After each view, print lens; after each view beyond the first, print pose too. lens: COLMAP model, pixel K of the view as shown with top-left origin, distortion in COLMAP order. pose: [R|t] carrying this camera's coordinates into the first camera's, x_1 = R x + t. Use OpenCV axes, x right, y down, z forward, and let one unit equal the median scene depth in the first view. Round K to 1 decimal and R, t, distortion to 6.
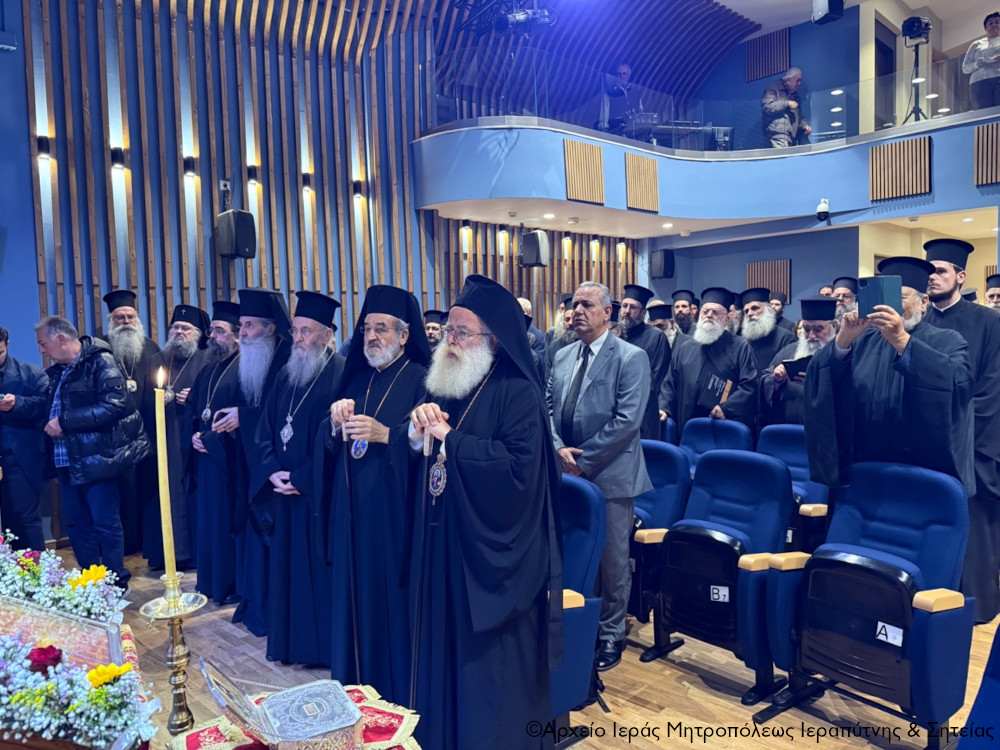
lens RADIAL K [[680.9, 0, 500.0], [0, 680.9, 375.0], [0, 0, 1]] dist [0.060471, -0.078473]
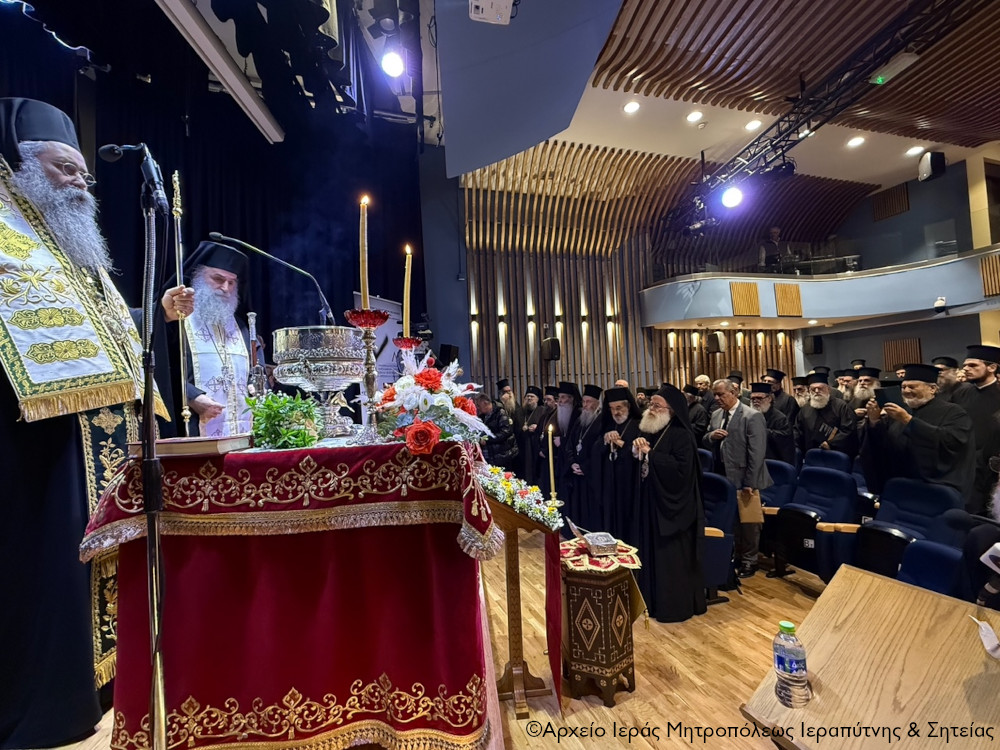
lens RADIAL K [[448.3, 0, 500.0], [0, 448.3, 375.0], [0, 0, 1]] dist [0.016283, -0.000030]
pose [[0.902897, -0.028828, -0.428889, 0.054153], [-0.003503, 0.997222, -0.074404, -0.025447], [0.429843, 0.068681, 0.900288, -0.277532]]
